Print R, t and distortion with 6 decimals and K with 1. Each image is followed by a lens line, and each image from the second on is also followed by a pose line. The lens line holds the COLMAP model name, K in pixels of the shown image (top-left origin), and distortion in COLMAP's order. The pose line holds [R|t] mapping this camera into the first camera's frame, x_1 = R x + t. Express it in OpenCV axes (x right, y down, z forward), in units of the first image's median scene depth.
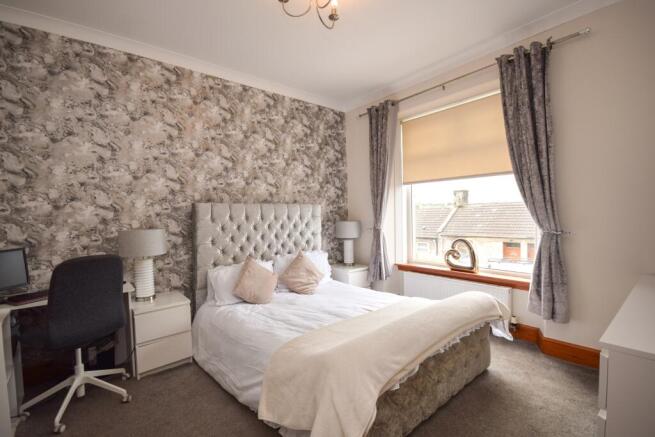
lens RADIAL K [[296.9, 0, 325.0], [0, 296.9, 219.1], [0, 0, 1]] dist [-0.000904, -0.000117]
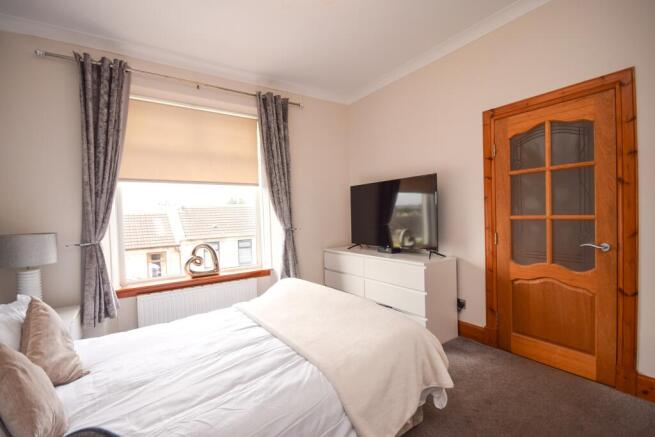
lens RADIAL K [[296.9, 0, 325.0], [0, 296.9, 219.1], [0, 0, 1]] dist [-0.000904, -0.000117]
pose [[0.087581, 0.003684, 0.996151, -0.601877], [0.050888, 0.998671, -0.008167, 0.014415], [-0.994857, 0.051407, 0.087277, 0.610803]]
